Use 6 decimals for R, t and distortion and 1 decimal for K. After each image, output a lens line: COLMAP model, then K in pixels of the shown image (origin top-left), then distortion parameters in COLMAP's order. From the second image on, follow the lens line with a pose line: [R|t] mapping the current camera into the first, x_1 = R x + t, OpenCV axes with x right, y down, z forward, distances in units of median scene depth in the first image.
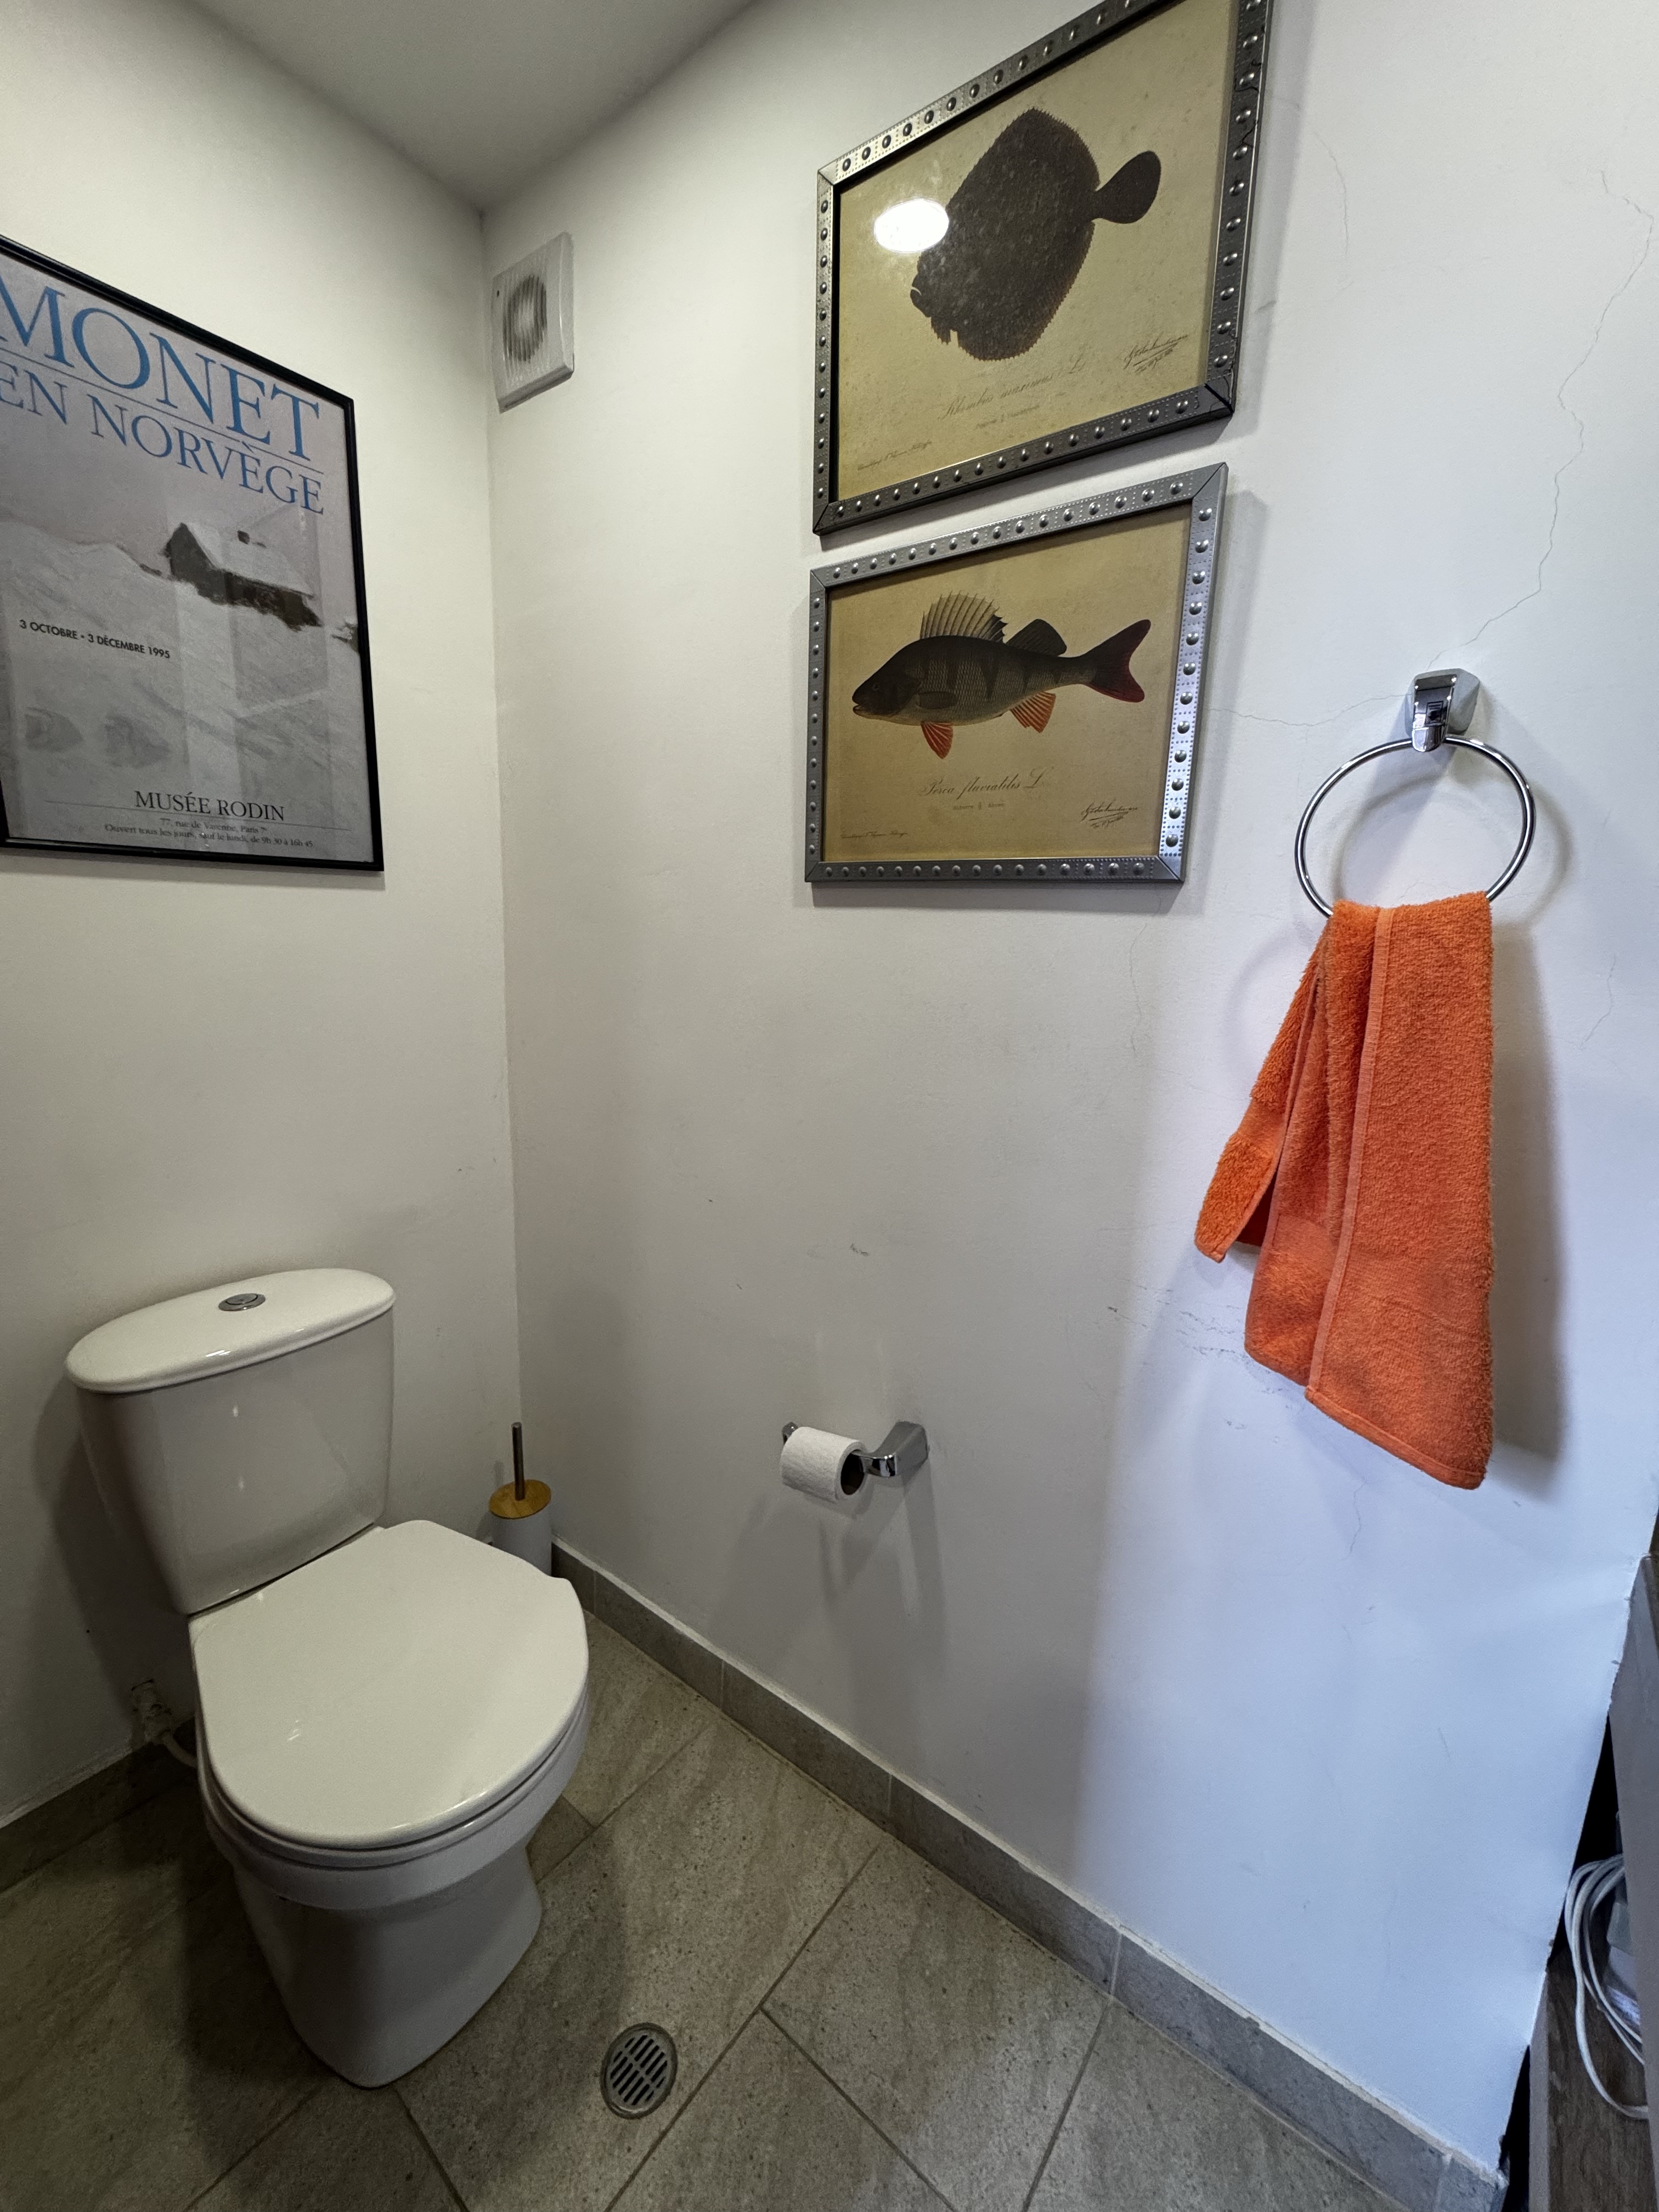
lens RADIAL K [[880.9, 0, 829.6], [0, 880.9, 1105.9], [0, 0, 1]] dist [-0.005044, 0.000637]
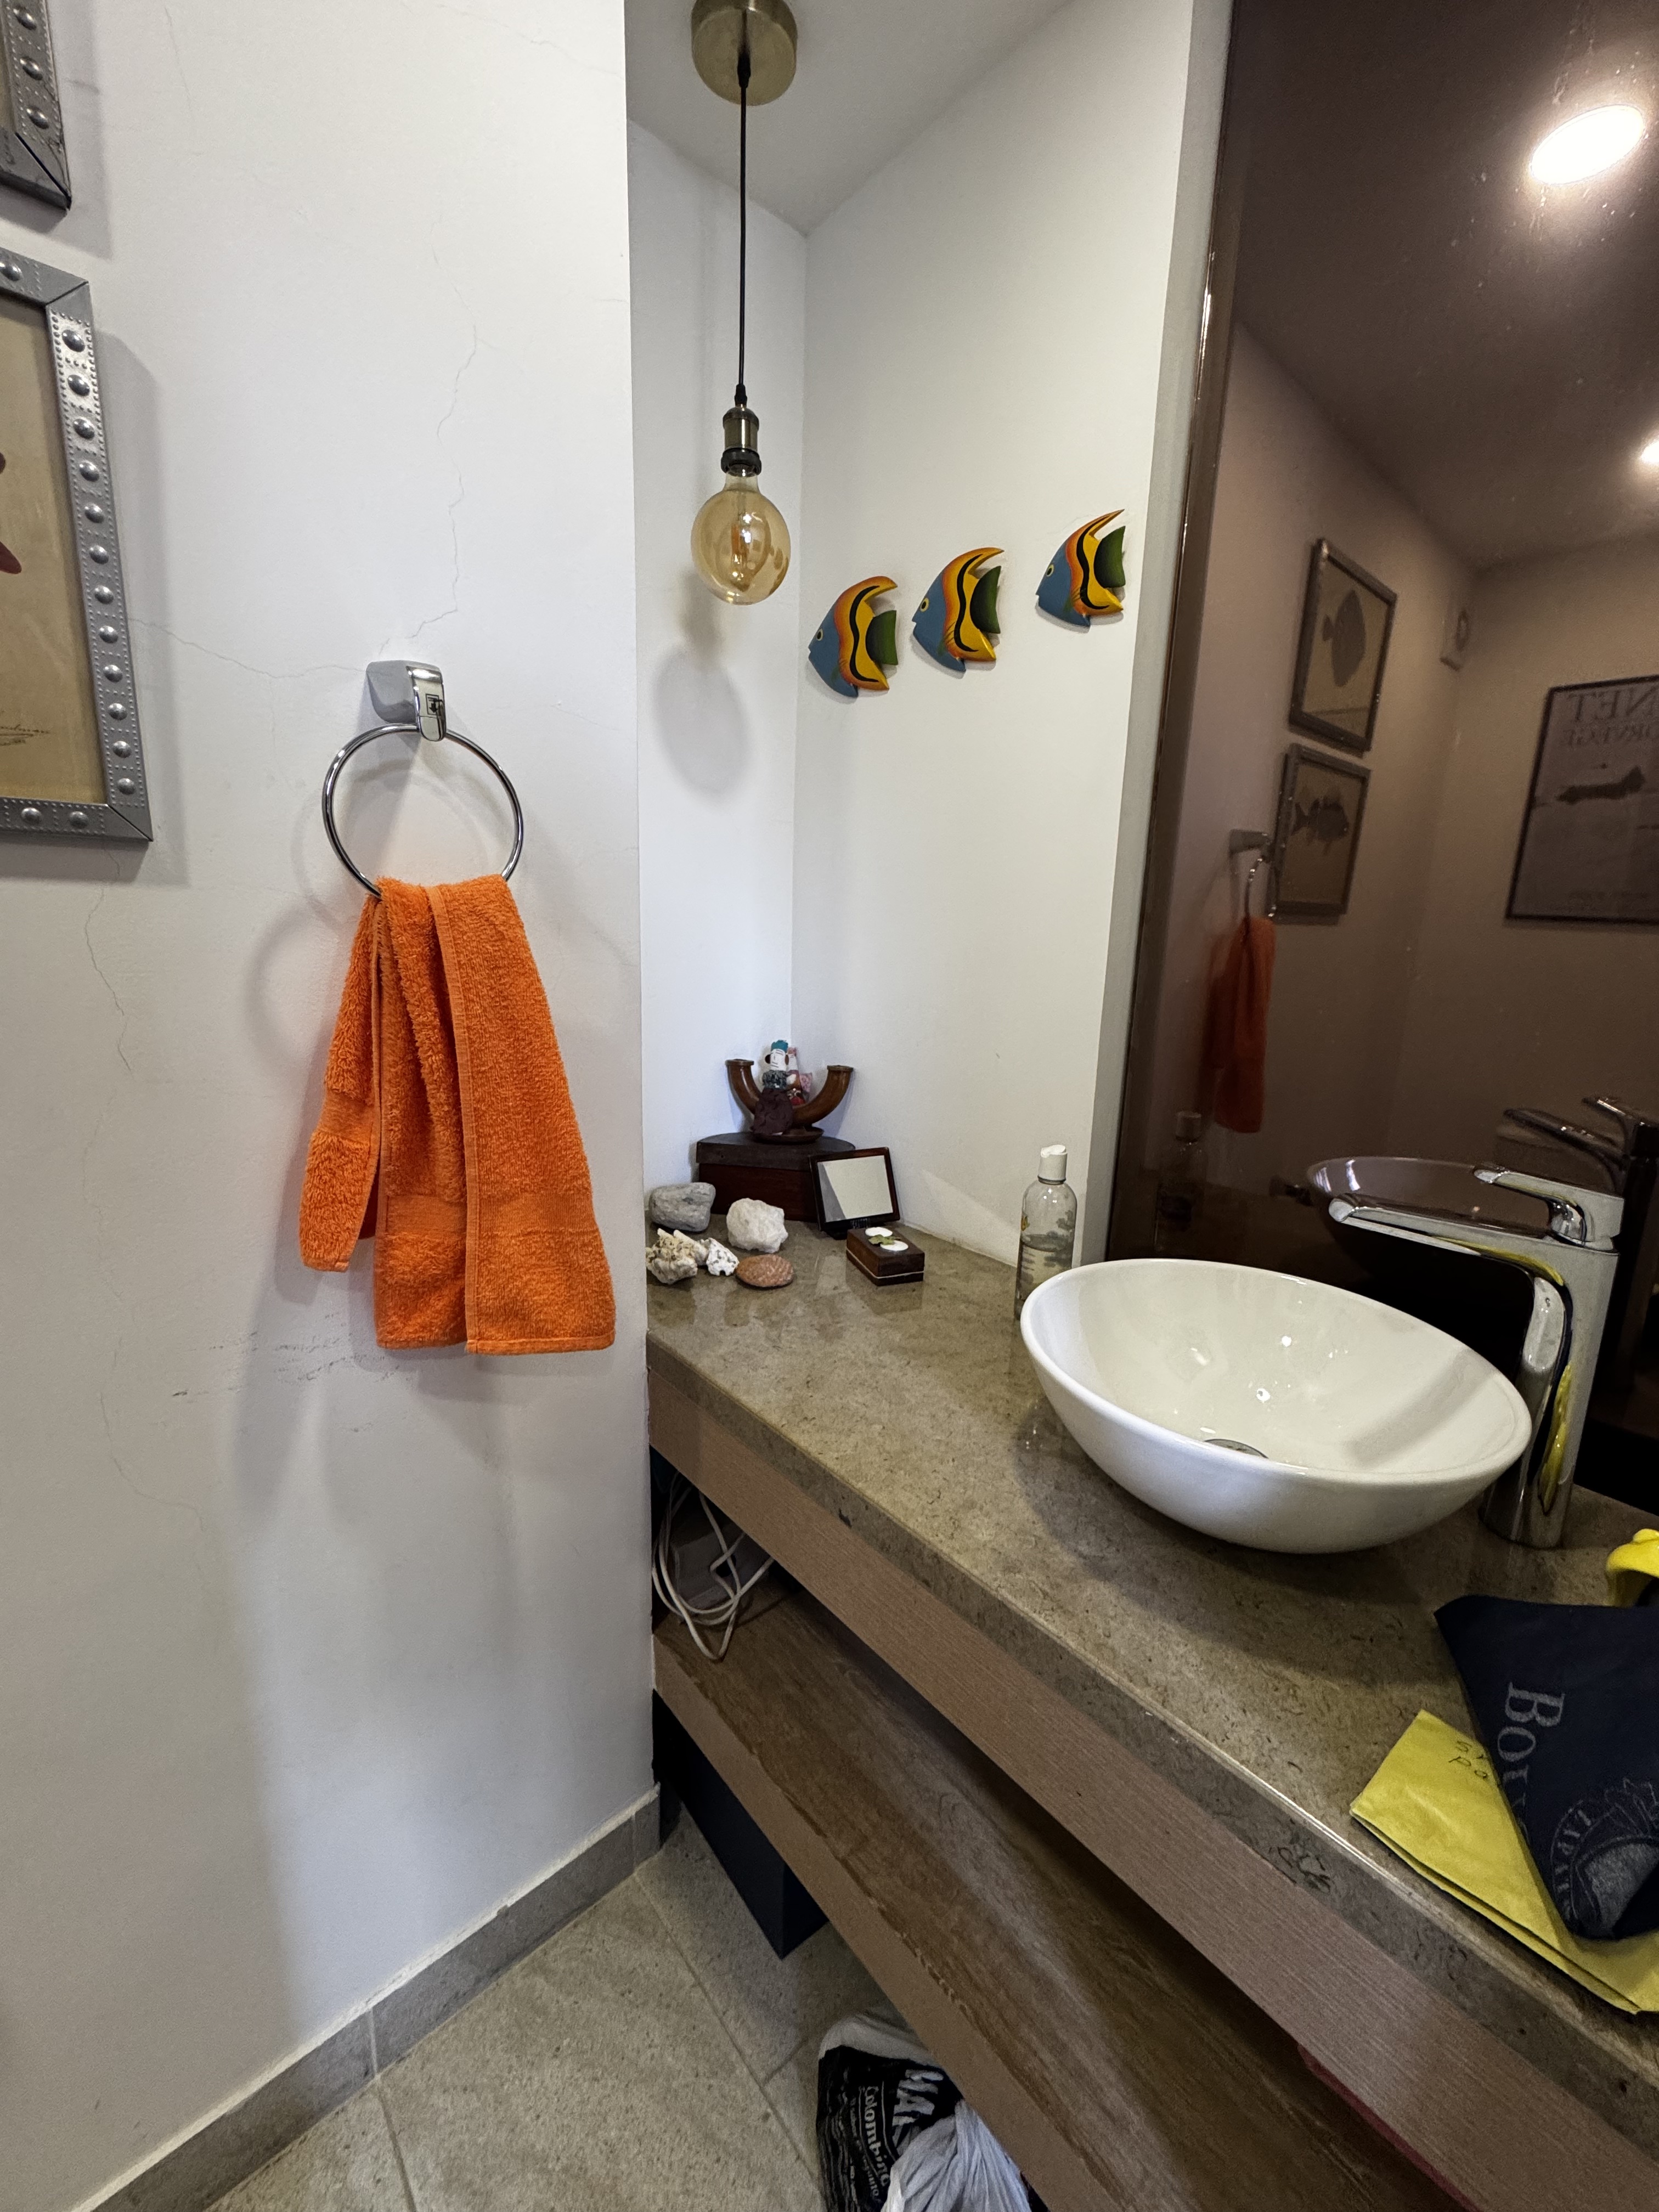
lens RADIAL K [[880.9, 0, 827.6], [0, 880.9, 1104.6], [0, 0, 1]] dist [-0.005044, 0.000637]
pose [[0.195178, -0.233014, 0.952686, -0.257137], [0.166491, 0.965141, 0.201951, -0.080771], [-0.966533, 0.119197, 0.227169, 0.249760]]
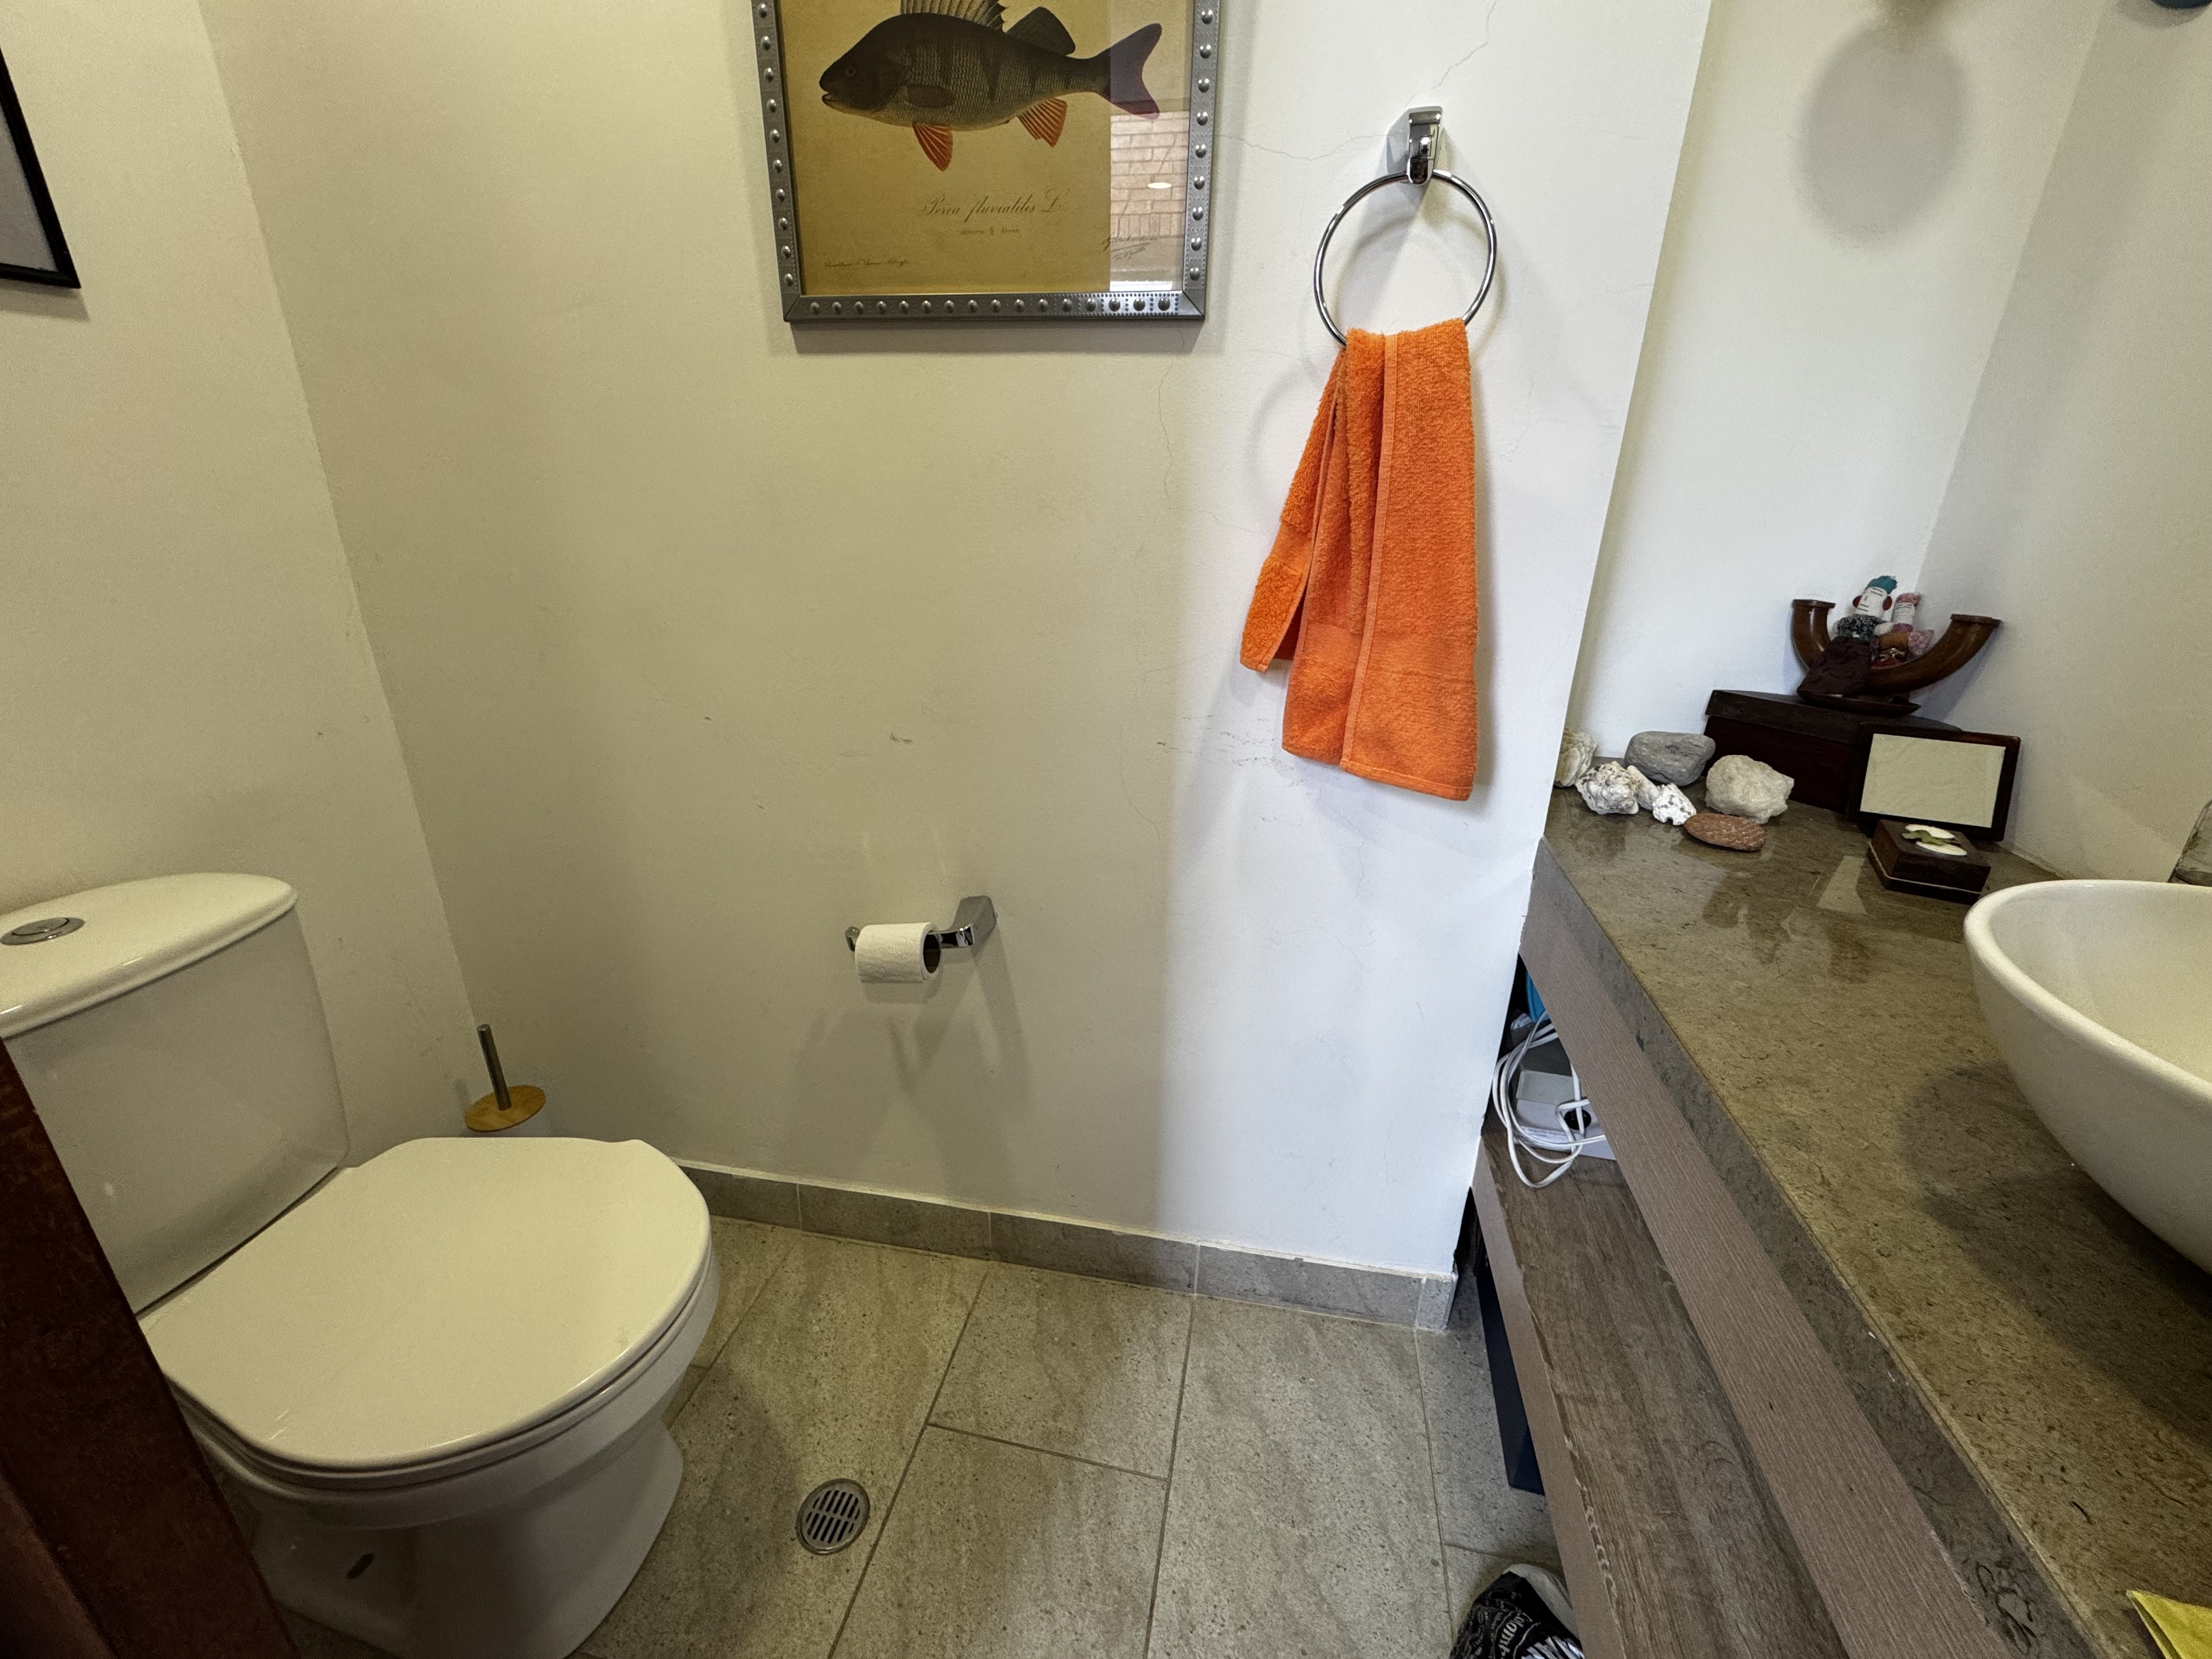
lens RADIAL K [[880.9, 0, 1107.5], [0, 880.9, 827.1], [0, 0, 1]] dist [-0.005044, 0.000637]
pose [[0.895907, -0.174376, 0.408587, -0.222744], [0.097753, 0.974581, 0.201586, 0.106807], [-0.433353, -0.140662, 0.890180, 0.023554]]
